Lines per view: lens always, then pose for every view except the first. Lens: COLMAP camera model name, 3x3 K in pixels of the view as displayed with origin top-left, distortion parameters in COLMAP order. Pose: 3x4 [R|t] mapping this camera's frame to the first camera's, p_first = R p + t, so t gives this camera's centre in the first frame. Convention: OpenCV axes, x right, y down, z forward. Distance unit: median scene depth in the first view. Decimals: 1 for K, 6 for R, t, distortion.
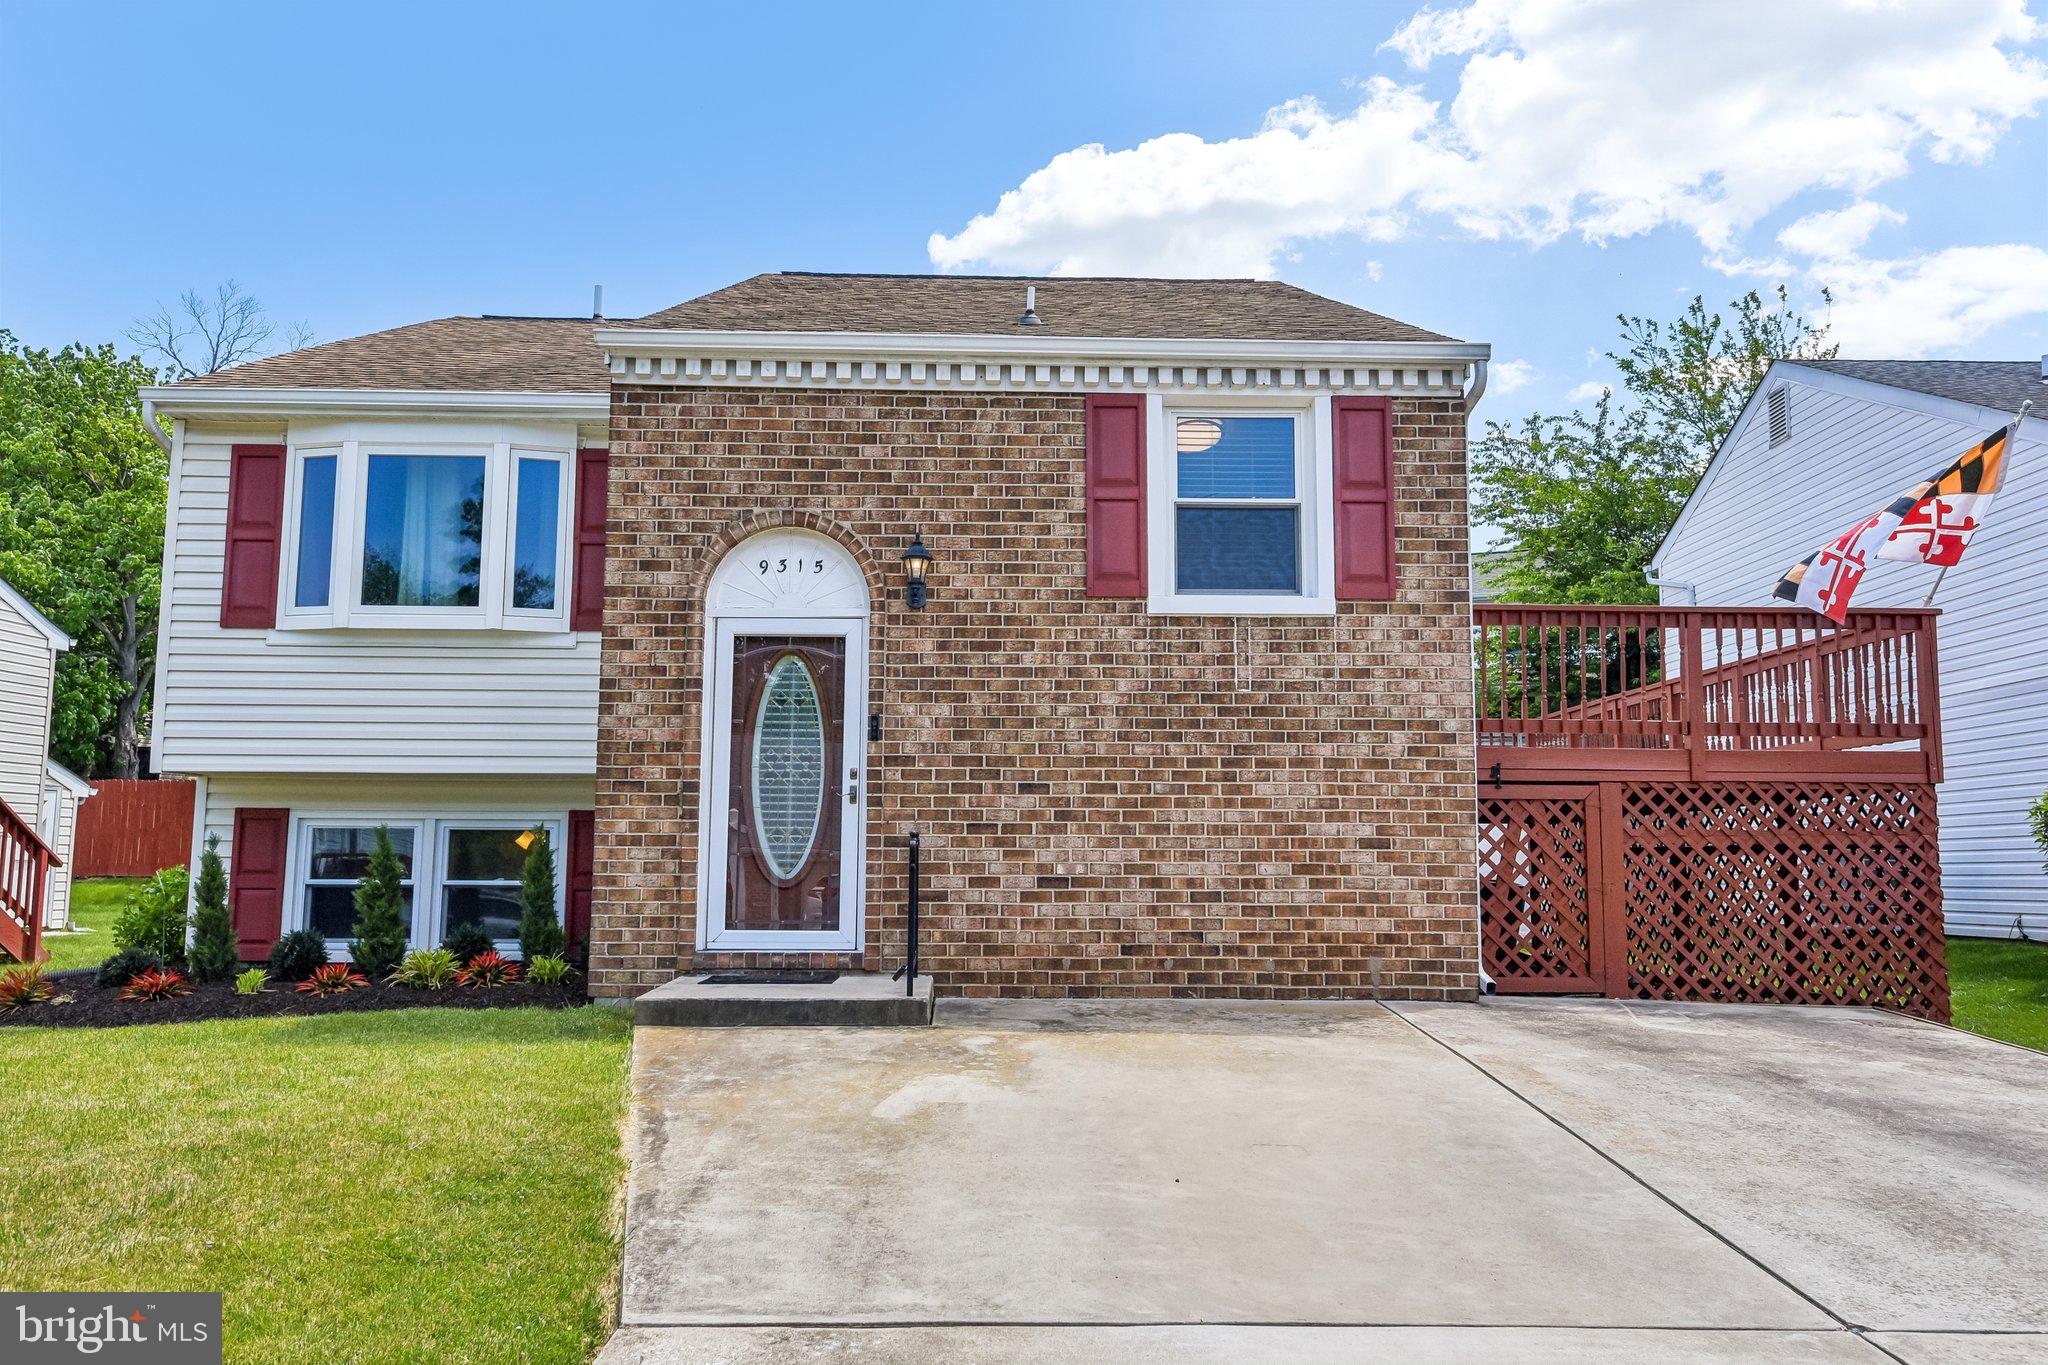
lens RADIAL K [[1576.4, 0, 1024.0], [0, 1576.4, 682.5], [0, 0, 1]] dist [0.011882, 0.000249]
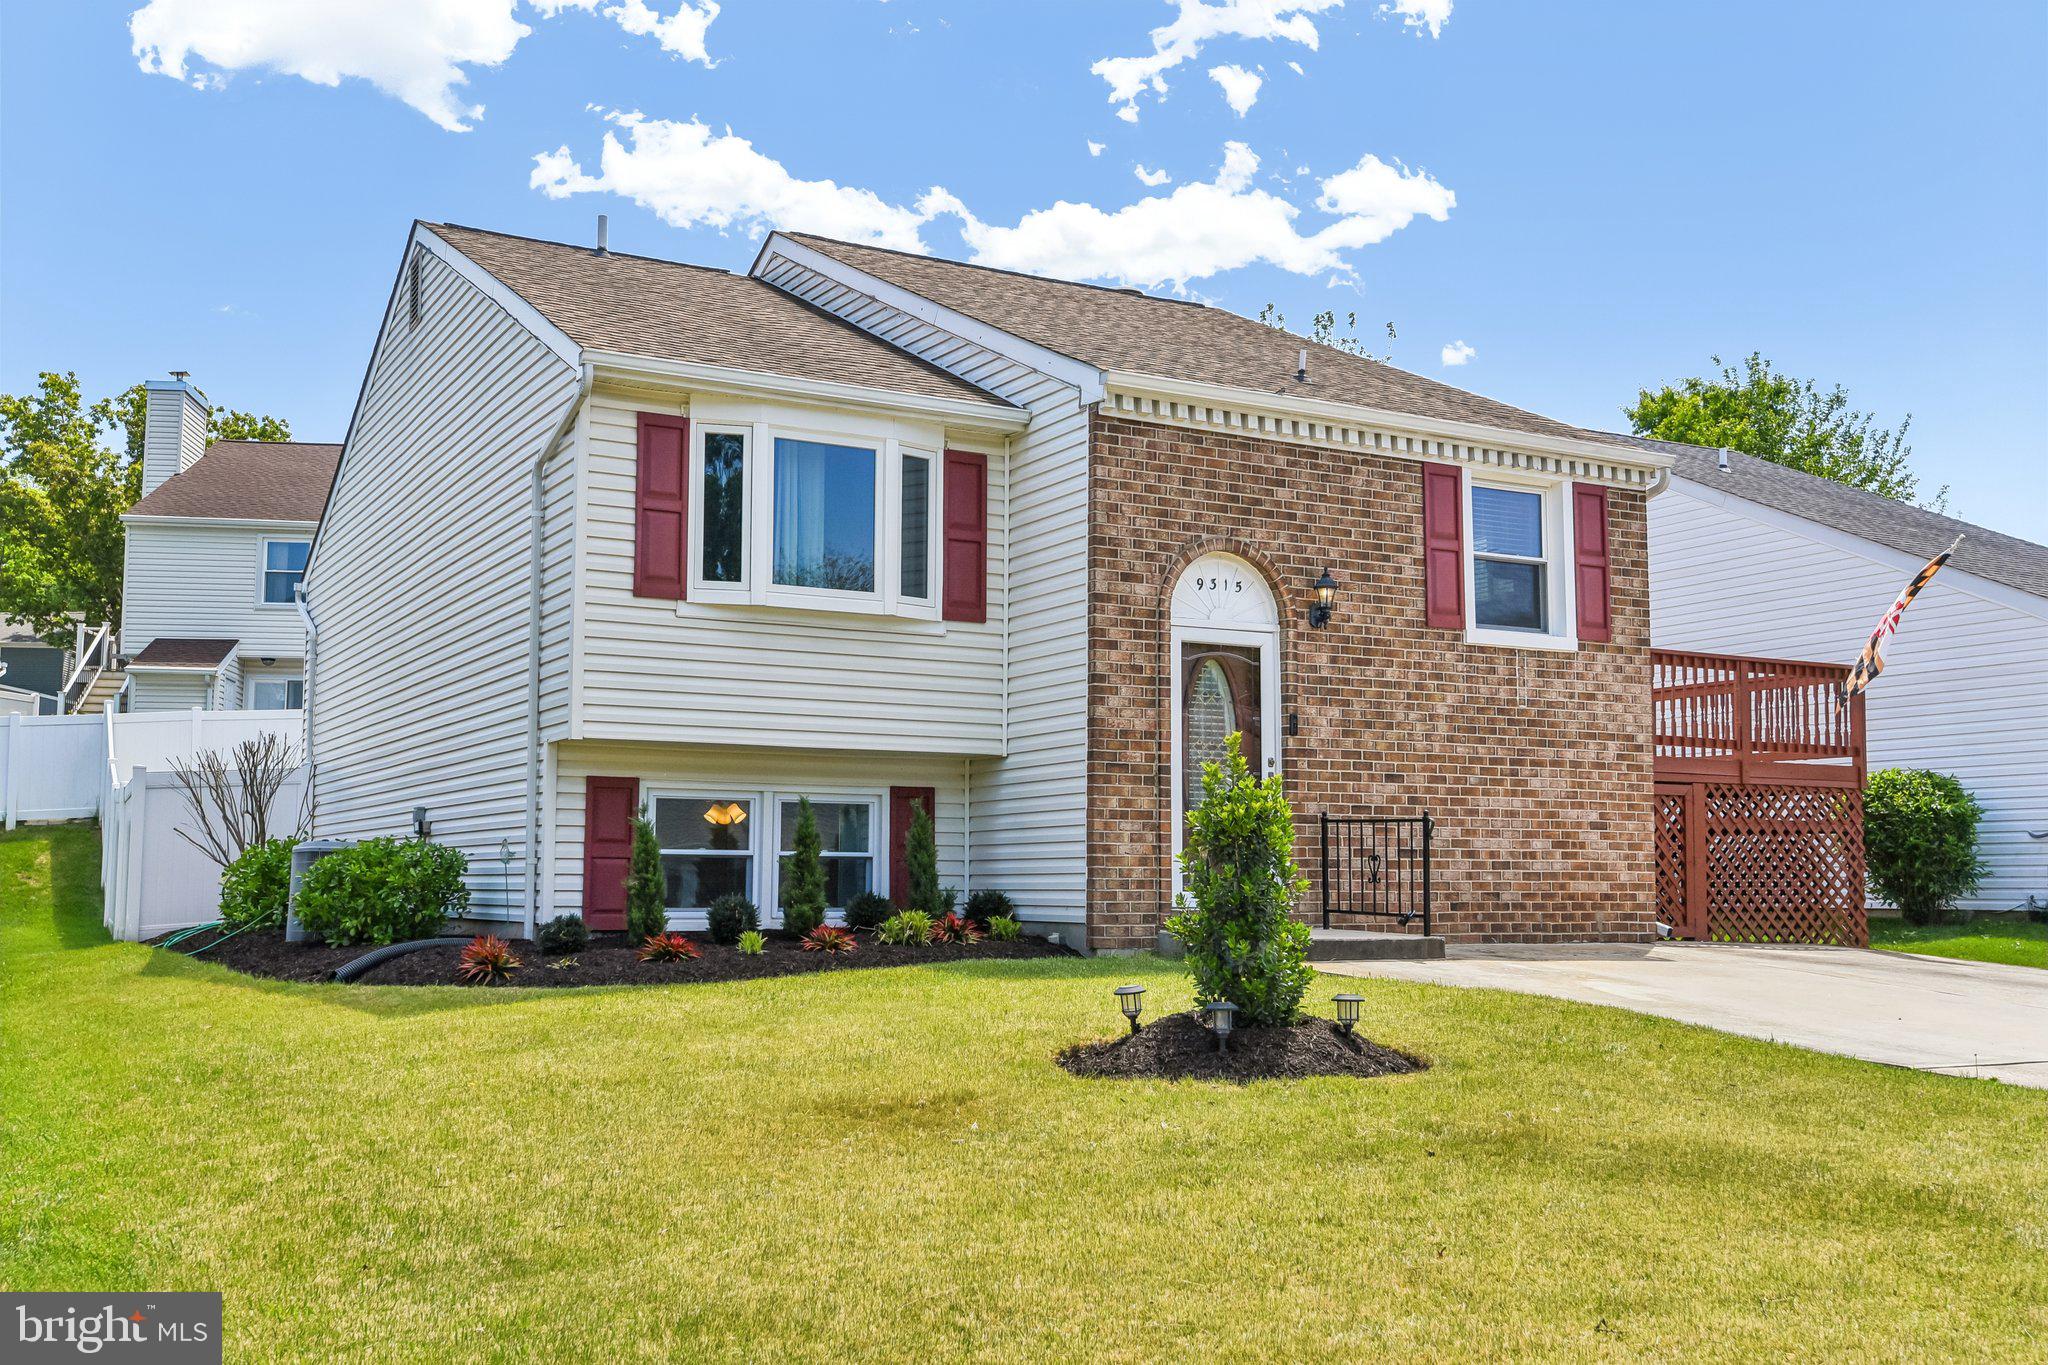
lens RADIAL K [[2005.2, 0, 1024.0], [0, 2005.2, 682.5], [0, 0, 1]] dist [0.007348, -0.003644]
pose [[0.886776, 0.045930, 0.459912, -0.978001], [-0.055880, 0.998405, 0.008037, -0.004875], [-0.458809, -0.032827, 0.887928, -0.270508]]
